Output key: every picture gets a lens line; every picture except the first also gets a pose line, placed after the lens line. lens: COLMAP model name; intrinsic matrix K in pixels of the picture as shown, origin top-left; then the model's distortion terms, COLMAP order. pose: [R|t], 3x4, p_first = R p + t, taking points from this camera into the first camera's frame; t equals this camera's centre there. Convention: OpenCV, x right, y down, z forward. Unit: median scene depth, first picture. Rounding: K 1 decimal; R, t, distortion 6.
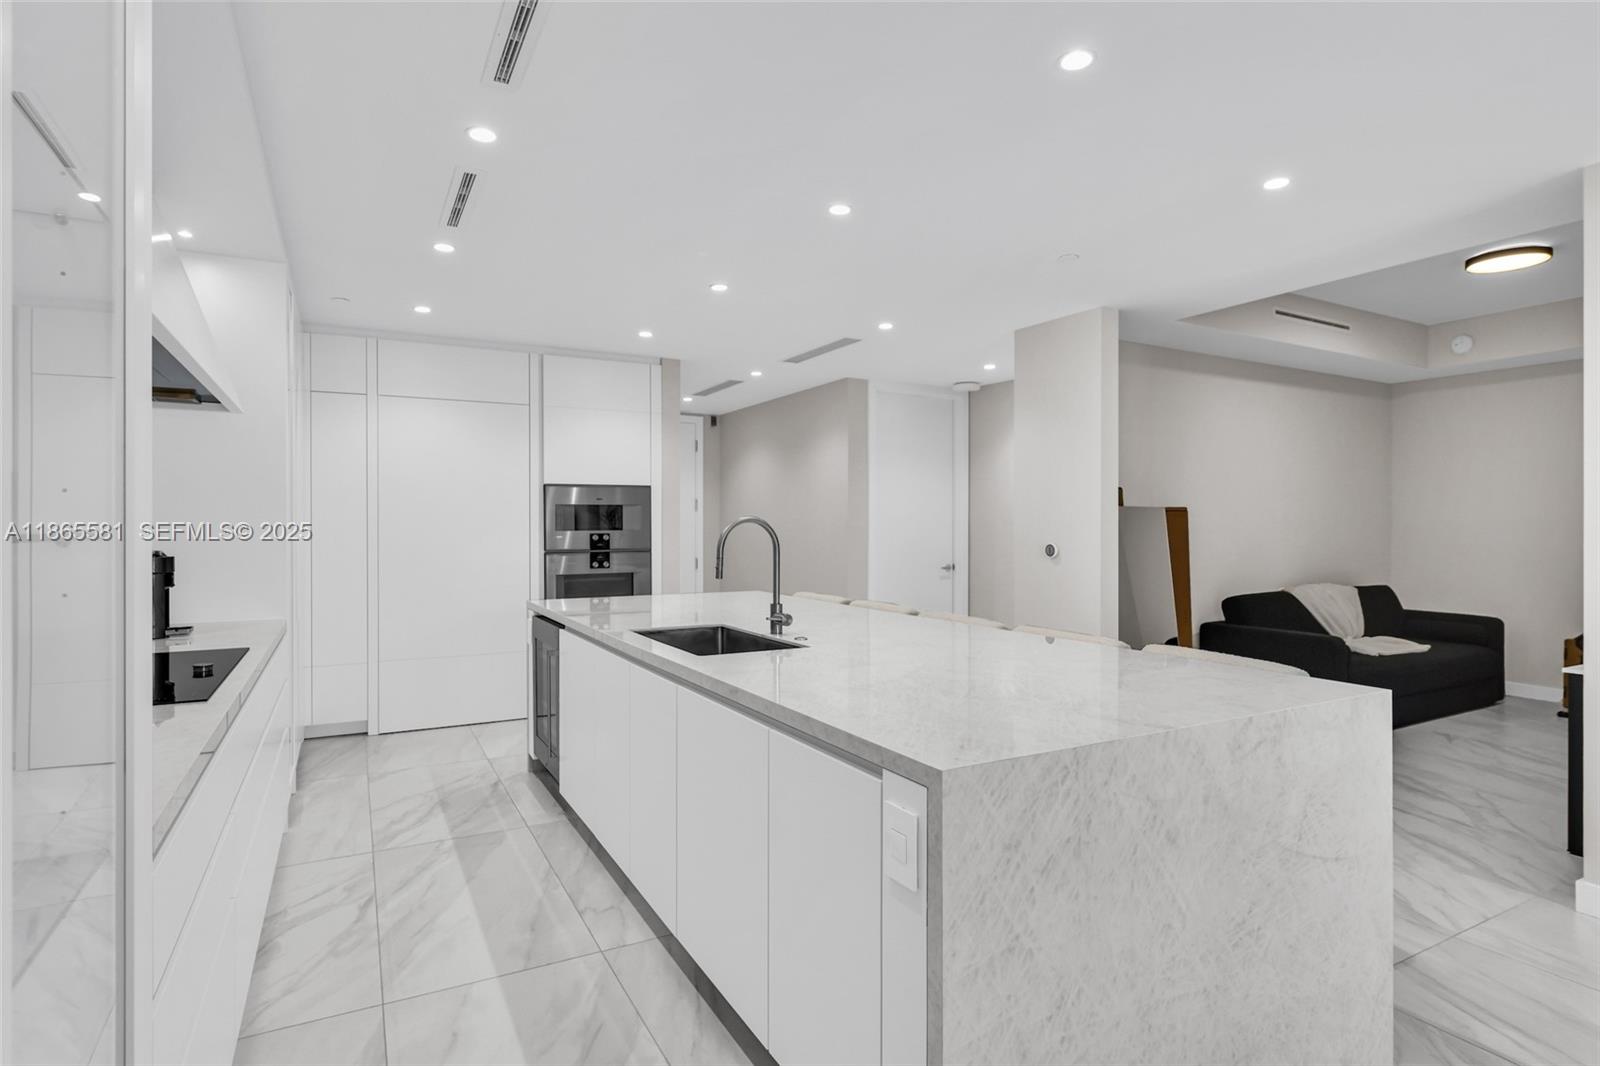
lens RADIAL K [[816.7, 0, 800.0], [0, 816.7, 533.0], [0, 0, 1]] dist [-0.010734, 0.000187]
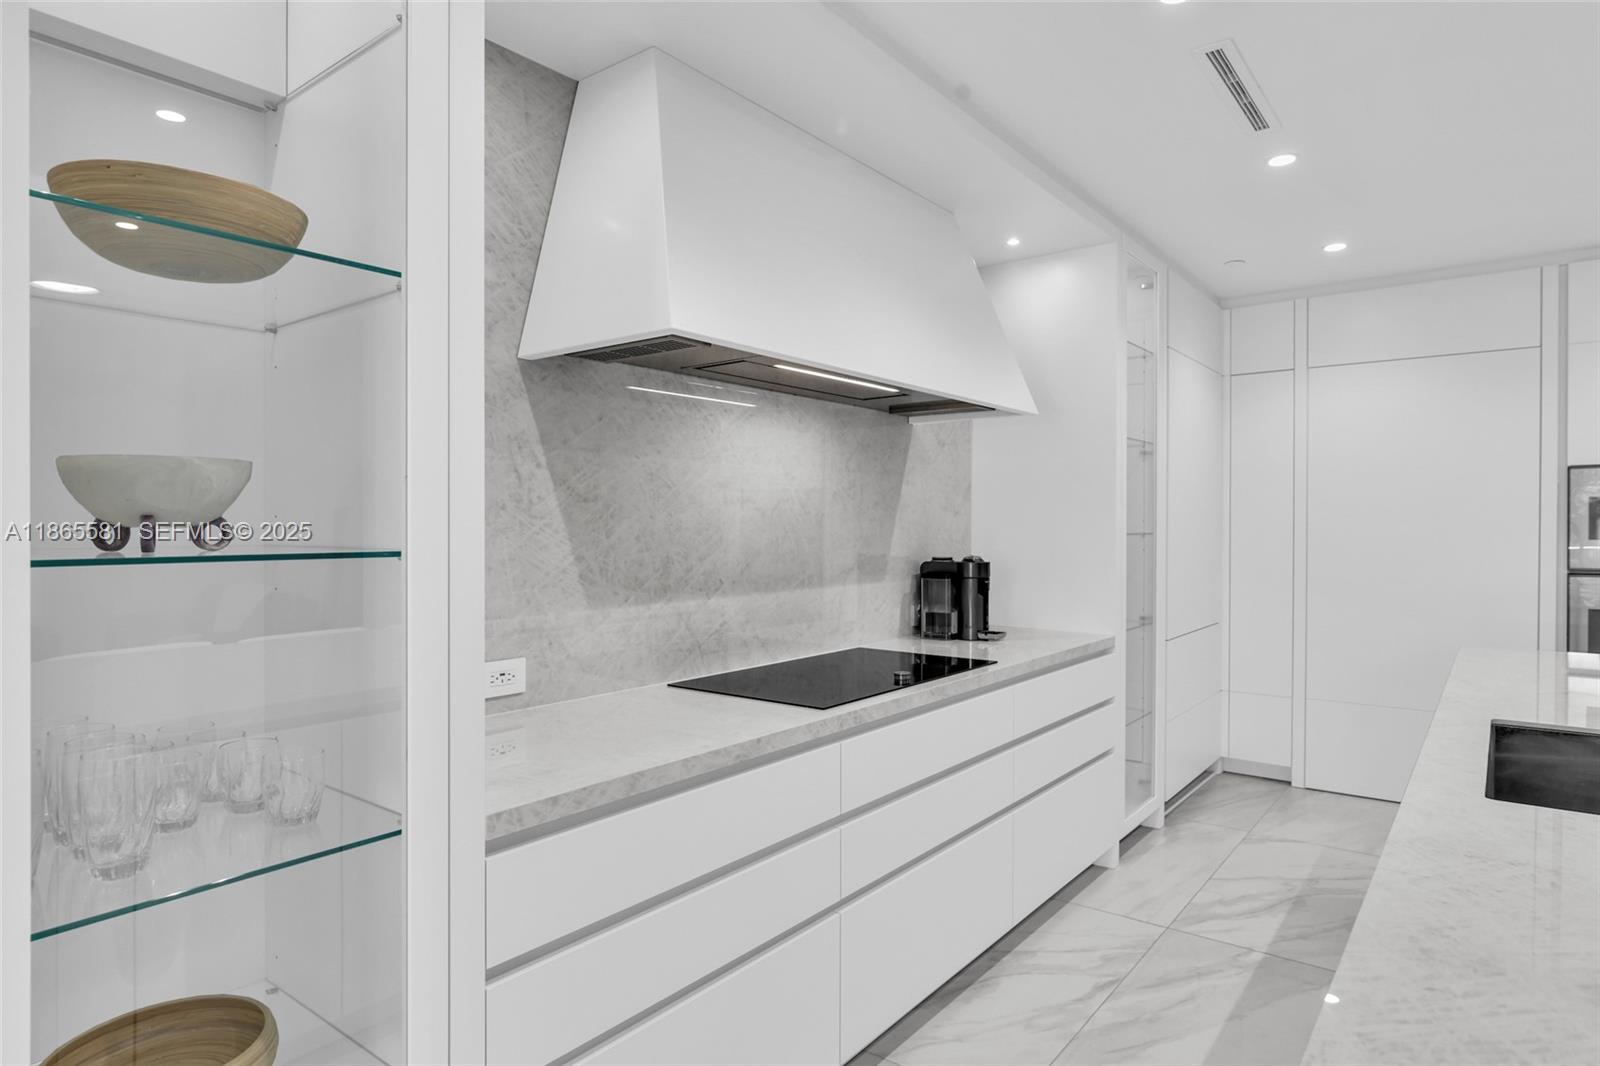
lens RADIAL K [[911.3, 0, 799.2], [0, 911.3, 539.0], [0, 0, 1]] dist [-0.010012, -0.001312]
pose [[0.404397, 0.014509, -0.914468, 0.186115], [-0.008318, 0.999891, 0.012186, -0.012851], [0.914546, 0.002678, 0.404474, 0.325547]]
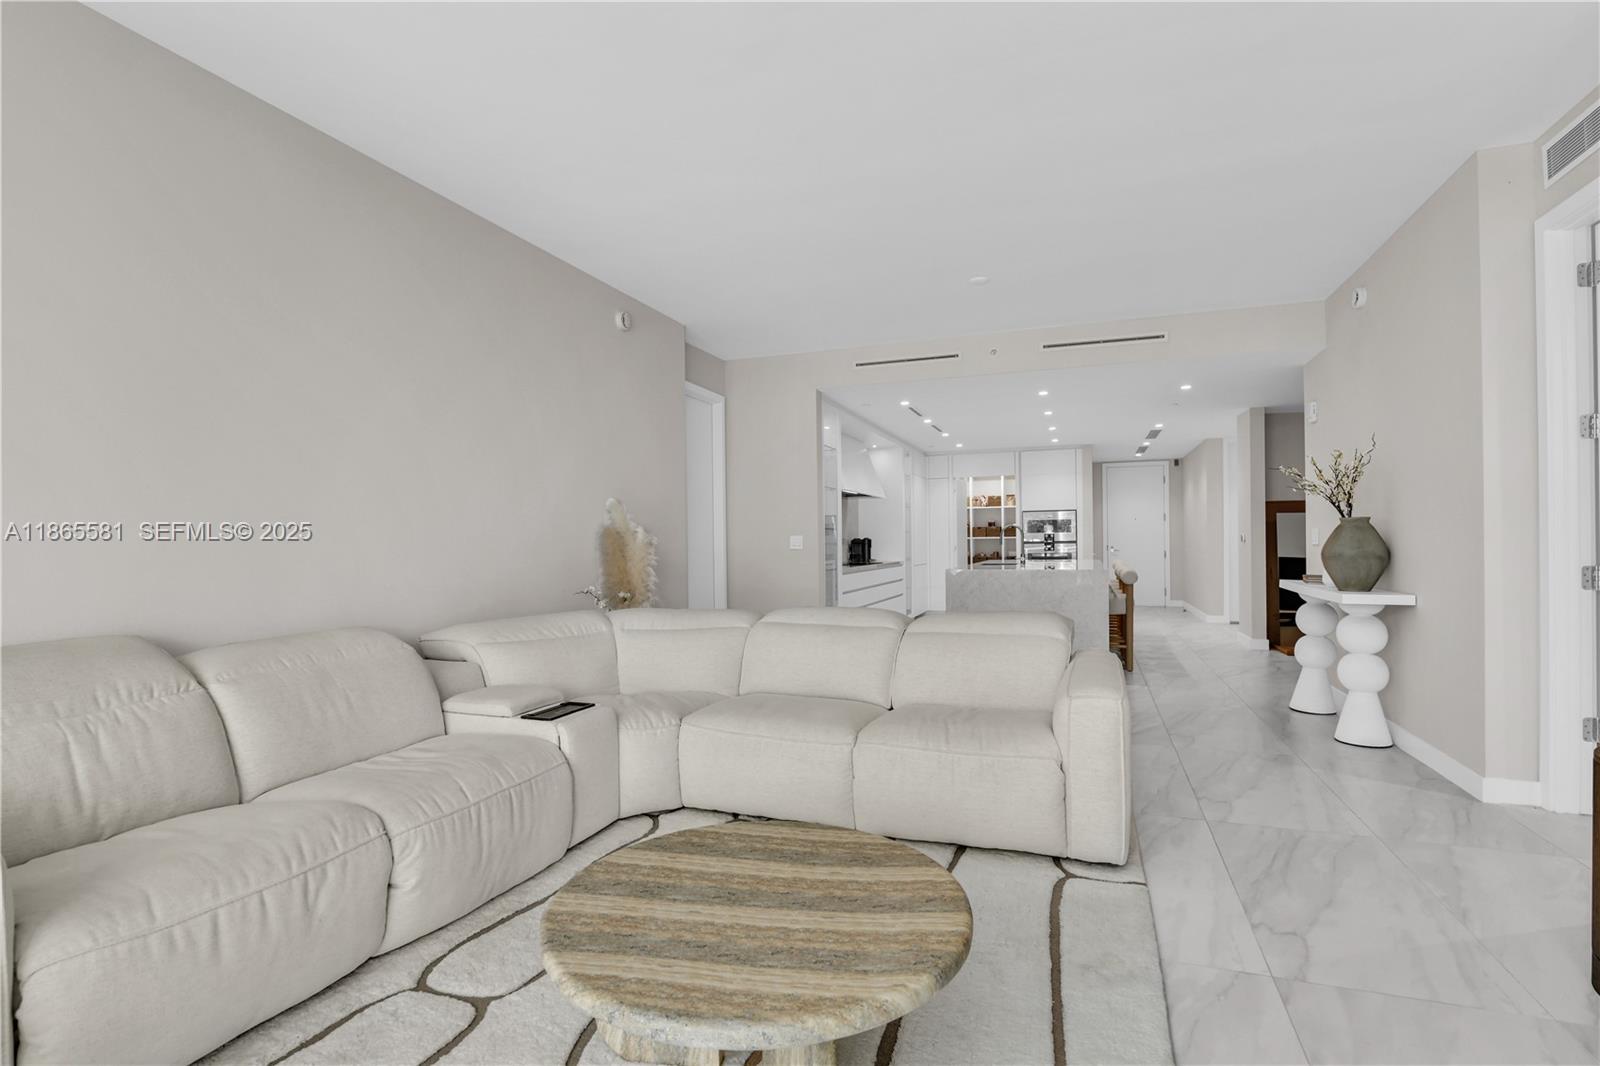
lens RADIAL K [[911.3, 0, 799.2], [0, 911.3, 539.0], [0, 0, 1]] dist [-0.010012, -0.001312]
pose [[0.684382, -0.012243, -0.729020, 2.054357], [0.002263, 0.999890, -0.014667, 0.091303], [0.729120, 0.008388, 0.684335, -2.119657]]
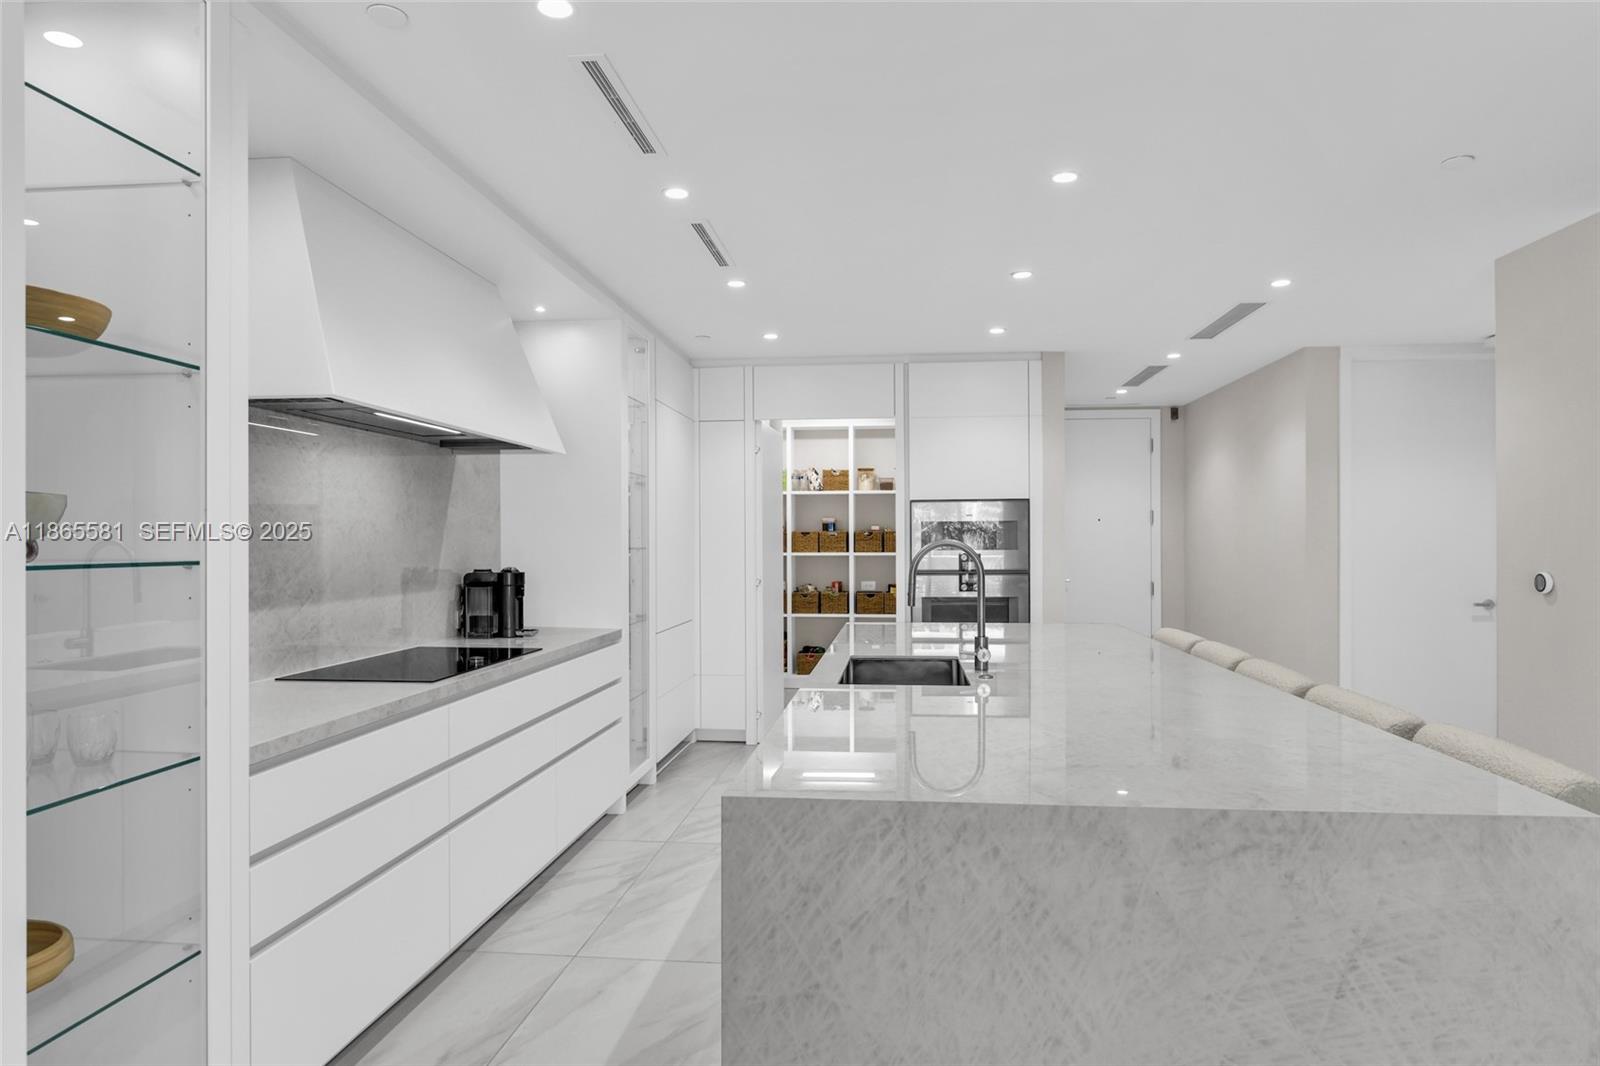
lens RADIAL K [[960.7, 0, 802.1], [0, 960.7, 540.5], [0, 0, 1]] dist [-0.014728, 0.000600]
pose [[0.827907, -0.002354, -0.560861, 0.415644], [-0.002197, 0.999970, -0.007439, -0.010122], [0.560861, 0.007391, 0.827877, 0.022612]]
